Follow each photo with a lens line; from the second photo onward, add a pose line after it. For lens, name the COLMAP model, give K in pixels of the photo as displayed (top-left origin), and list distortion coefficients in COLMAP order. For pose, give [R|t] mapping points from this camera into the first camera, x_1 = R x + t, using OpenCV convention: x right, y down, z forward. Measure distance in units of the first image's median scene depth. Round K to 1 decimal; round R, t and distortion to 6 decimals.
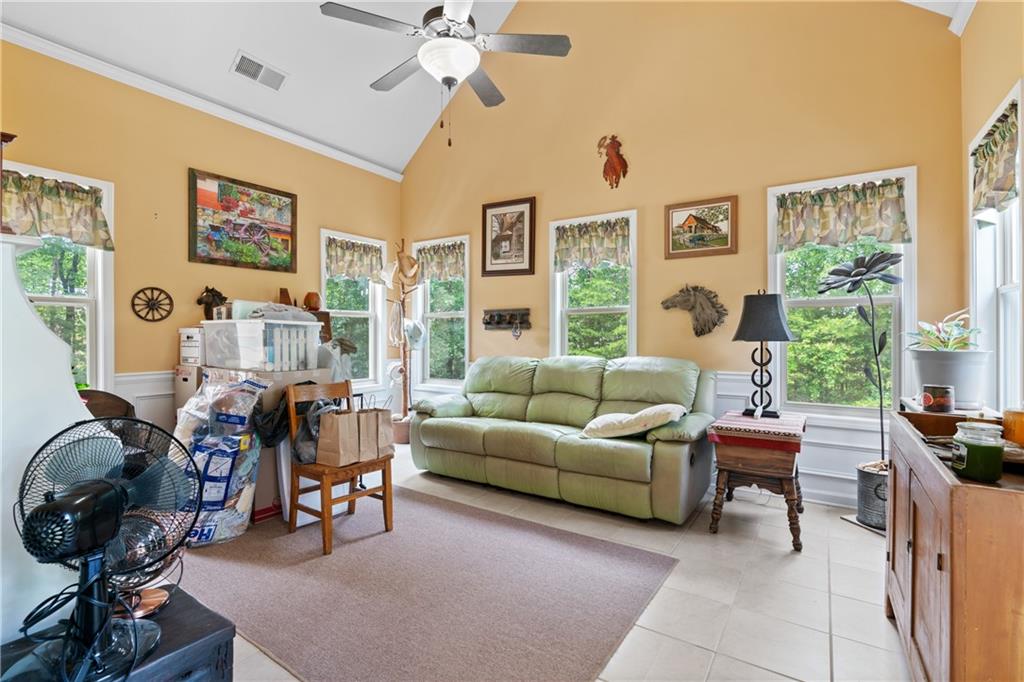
lens RADIAL K [[467.1, 0, 513.0], [0, 467.1, 335.6], [0, 0, 1]] dist [-0.002876, 0.000654]
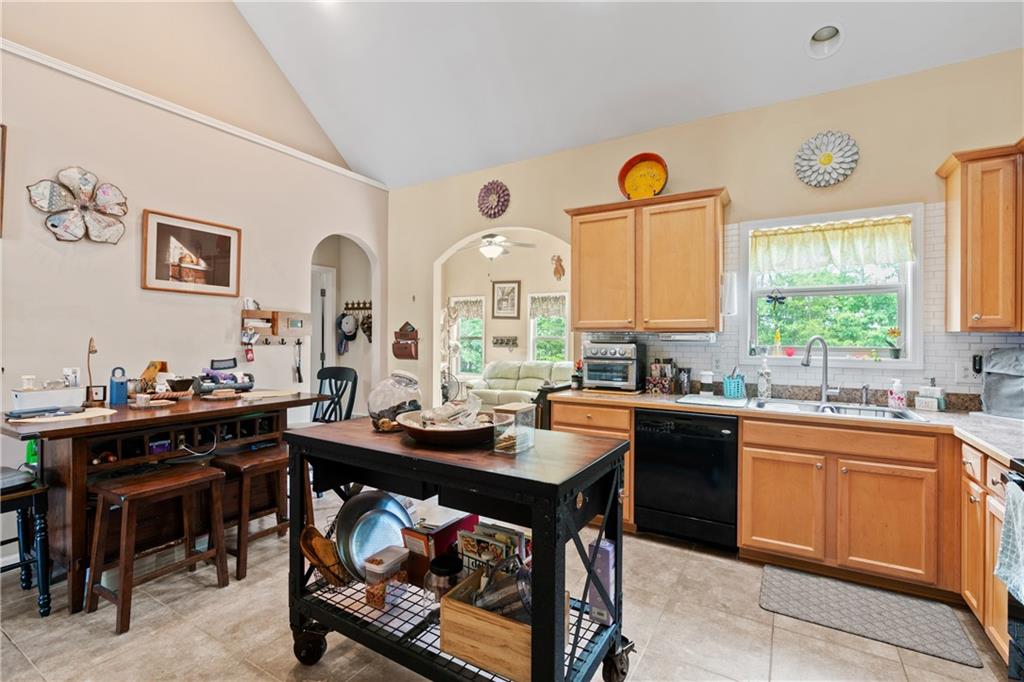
lens RADIAL K [[467.1, 0, 513.0], [0, 467.1, 335.6], [0, 0, 1]] dist [-0.002876, 0.000654]
pose [[0.998672, 0.007764, 0.050926, -0.082675], [-0.007312, 0.999932, -0.009055, -0.044376], [-0.050993, 0.008671, 0.998661, -0.964872]]
